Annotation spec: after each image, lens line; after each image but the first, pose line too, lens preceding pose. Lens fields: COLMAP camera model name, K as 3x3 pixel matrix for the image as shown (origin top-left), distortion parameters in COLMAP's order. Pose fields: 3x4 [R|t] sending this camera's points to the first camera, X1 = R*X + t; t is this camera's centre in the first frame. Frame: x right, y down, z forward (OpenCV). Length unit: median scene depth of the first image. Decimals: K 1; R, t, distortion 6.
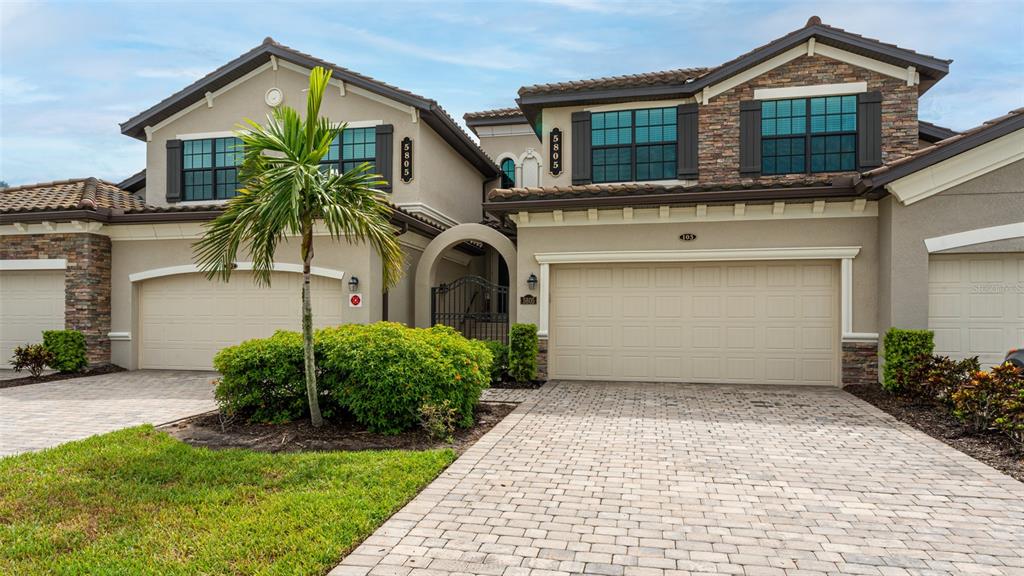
lens RADIAL K [[591.1, 0, 513.1], [0, 591.1, 298.9], [0, 0, 1]] dist [-0.003081, -0.002031]
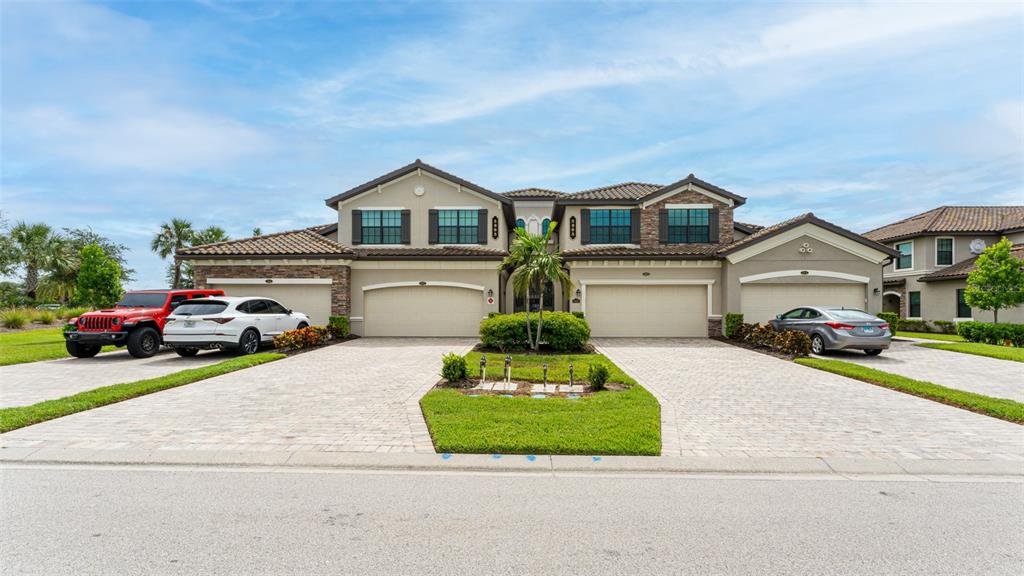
lens RADIAL K [[453.3, 0, 512.0], [0, 453.3, 288.0], [0, 0, 1]] dist [-0.000950, -0.000076]
pose [[0.983571, 0.006068, 0.180420, -0.449113], [-0.003413, 0.999881, -0.015022, -0.017653], [-0.180490, 0.014159, 0.983475, -0.539950]]
